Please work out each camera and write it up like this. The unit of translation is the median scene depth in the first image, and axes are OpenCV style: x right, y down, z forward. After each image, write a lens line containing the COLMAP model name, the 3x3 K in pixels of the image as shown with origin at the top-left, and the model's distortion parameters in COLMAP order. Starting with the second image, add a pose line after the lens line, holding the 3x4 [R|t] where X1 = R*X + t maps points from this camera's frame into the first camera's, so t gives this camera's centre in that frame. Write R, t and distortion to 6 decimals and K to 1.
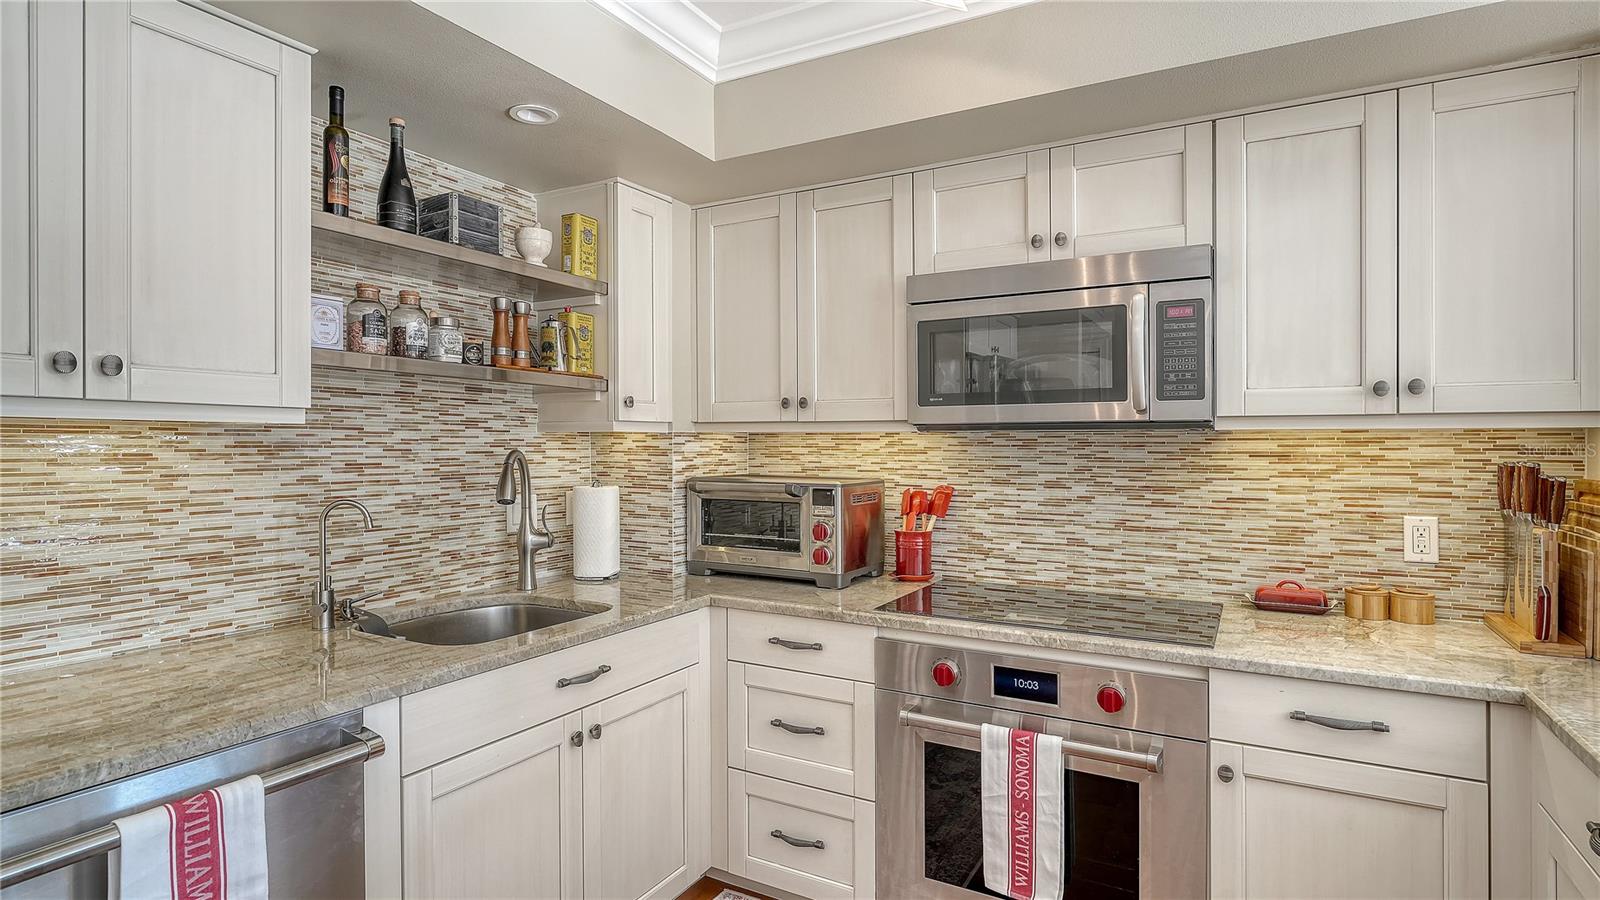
lens RADIAL K [[809.4, 0, 786.5], [0, 809.4, 440.0], [0, 0, 1]] dist [-0.013865, 0.000216]
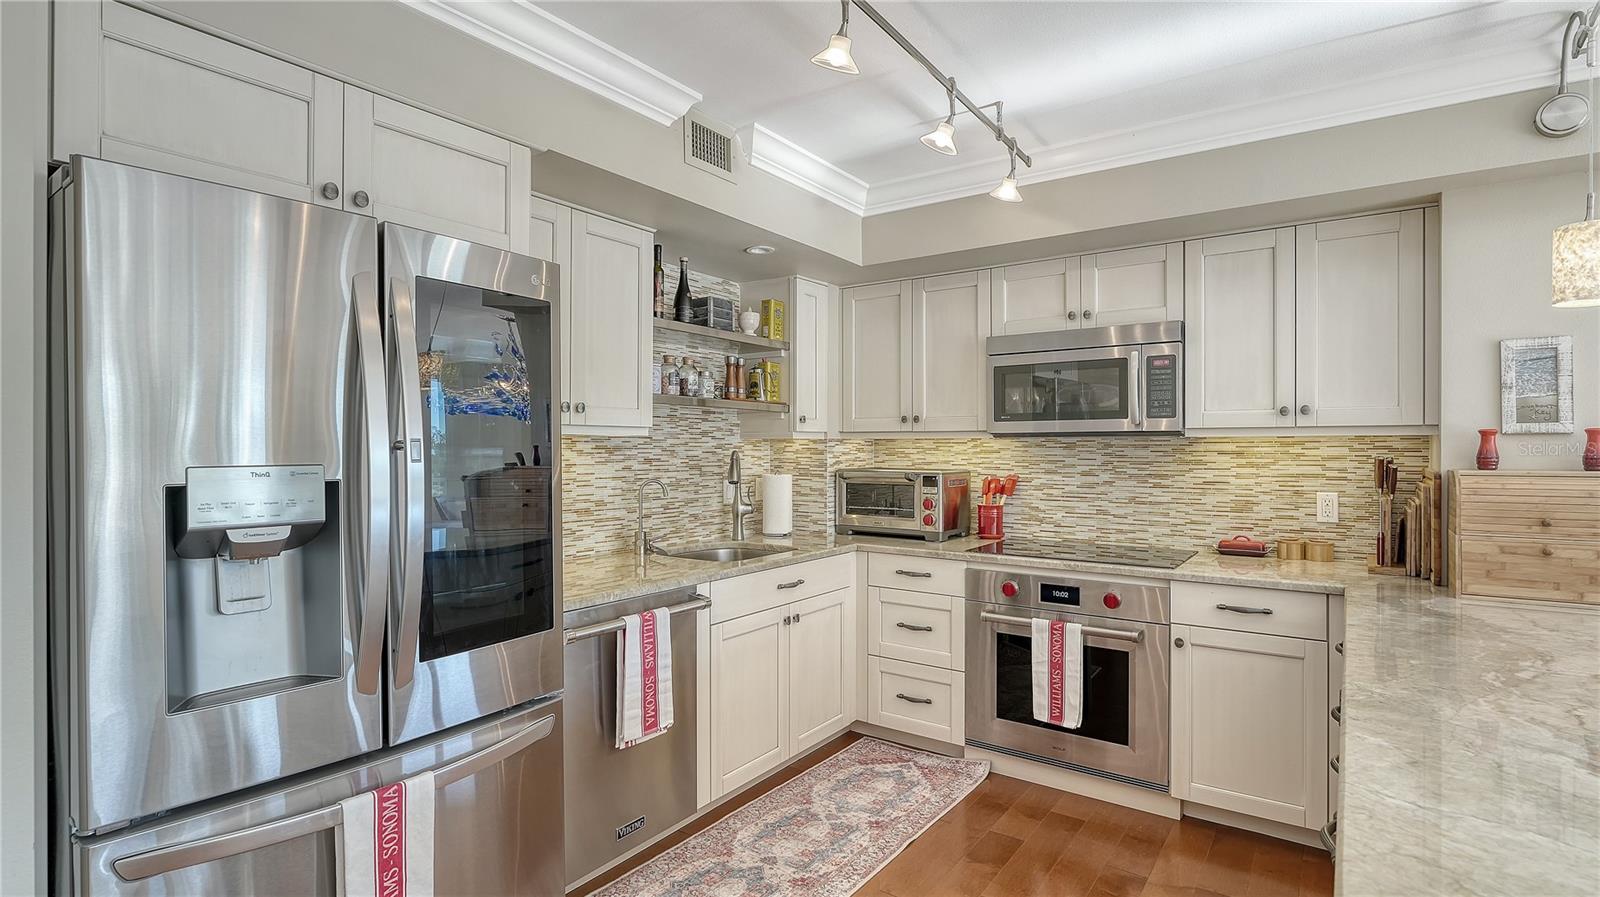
lens RADIAL K [[792.1, 0, 794.0], [0, 792.1, 461.8], [0, 0, 1]] dist [-0.004629, -0.000604]
pose [[0.995706, -0.000429, -0.092571, -0.081726], [0.002625, 0.999718, 0.023597, -0.001949], [0.092535, -0.023739, 0.995426, -0.578040]]
